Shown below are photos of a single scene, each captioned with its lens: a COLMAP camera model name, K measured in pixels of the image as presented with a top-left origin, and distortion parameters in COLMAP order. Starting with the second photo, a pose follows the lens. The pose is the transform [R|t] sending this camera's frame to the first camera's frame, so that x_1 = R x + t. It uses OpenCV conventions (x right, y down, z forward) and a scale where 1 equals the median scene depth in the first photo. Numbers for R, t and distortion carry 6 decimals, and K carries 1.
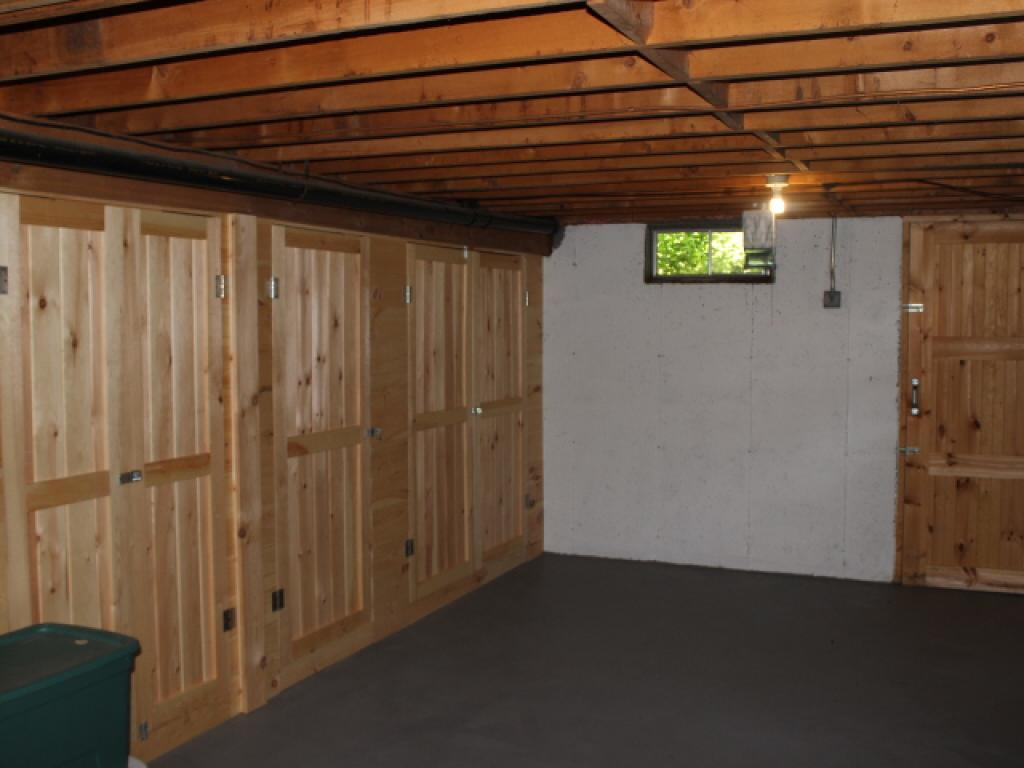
lens RADIAL K [[1074.4, 0, 512.0], [0, 1074.4, 384.0], [0, 0, 1]] dist [-0.126531, 0.031130]
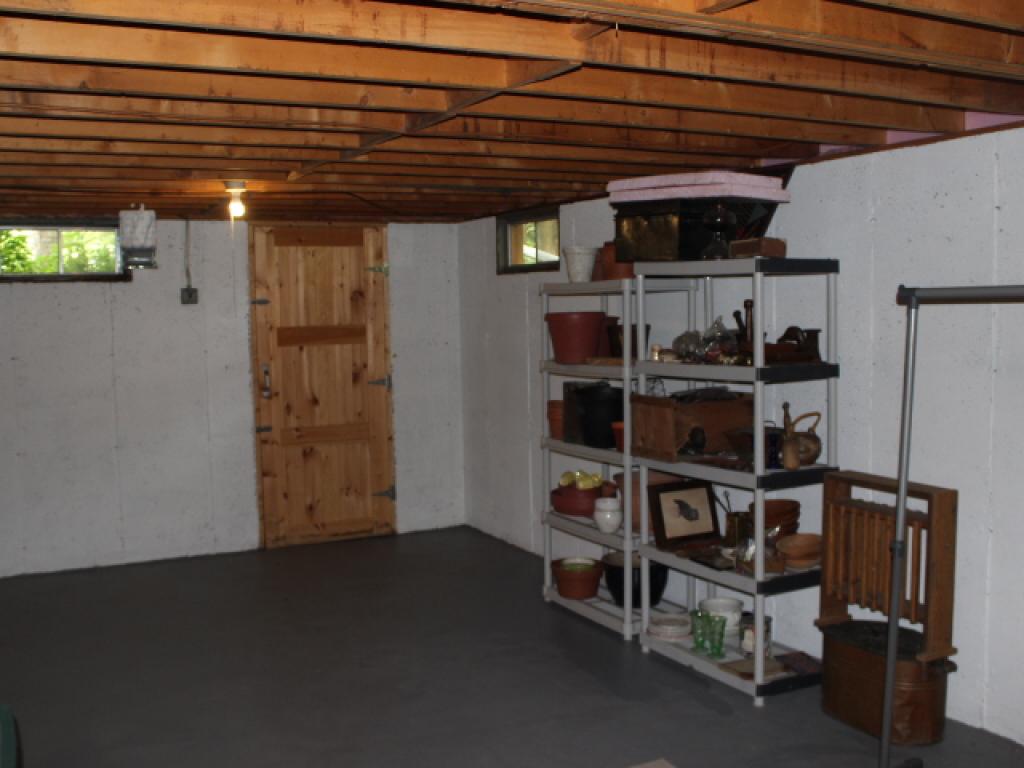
lens RADIAL K [[1074.4, 0, 512.0], [0, 1074.4, 384.0], [0, 0, 1]] dist [-0.126531, 0.031130]
pose [[0.626241, -0.067790, 0.776677, -0.339325], [0.069637, 0.997094, 0.030879, -0.001746], [-0.776513, 0.034747, 0.629142, 0.076828]]
